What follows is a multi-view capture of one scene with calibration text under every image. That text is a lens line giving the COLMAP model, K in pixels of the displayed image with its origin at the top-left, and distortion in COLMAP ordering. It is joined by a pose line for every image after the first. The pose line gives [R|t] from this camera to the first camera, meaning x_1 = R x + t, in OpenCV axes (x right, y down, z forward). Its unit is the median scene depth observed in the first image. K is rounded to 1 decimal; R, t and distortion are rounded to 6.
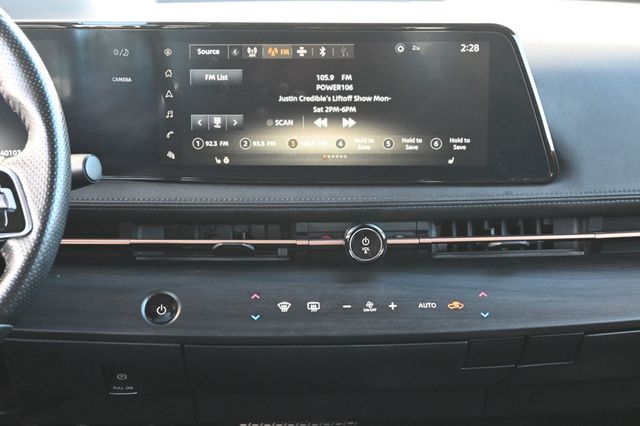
lens RADIAL K [[1213.6, 0, 321.3], [0, 1213.6, 212.0], [0, 0, 1]] dist [-0.003446, 0.000000]
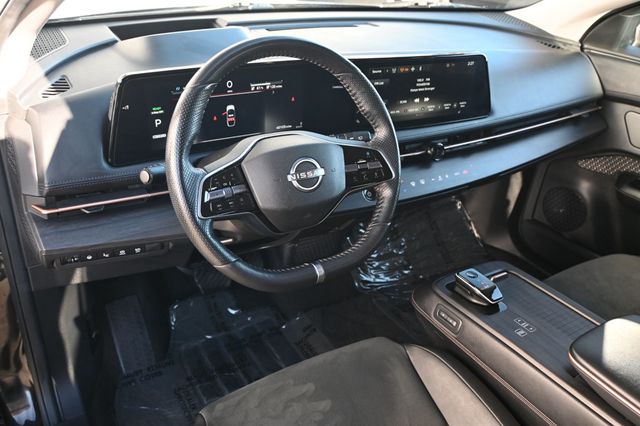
lens RADIAL K [[564.5, 0, 317.7], [0, 564.5, 213.6], [0, 0, 1]] dist [-0.015225, 0.001279]
pose [[0.867990, -0.179737, 0.462912, -0.681541], [0.057663, 0.962373, 0.265542, -0.160307], [-0.493222, -0.203795, 0.845695, 0.166749]]
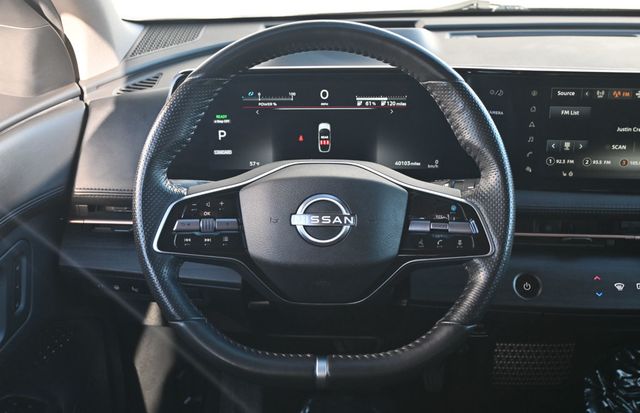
lens RADIAL K [[744.5, 0, 316.3], [0, 744.5, 203.9], [0, 0, 1]] dist [0.009008, 0.000000]
pose [[0.997985, 0.018626, -0.060649, -0.312147], [-0.011200, 0.992642, 0.120563, -0.107177], [0.062449, -0.119641, 0.990851, 0.163397]]
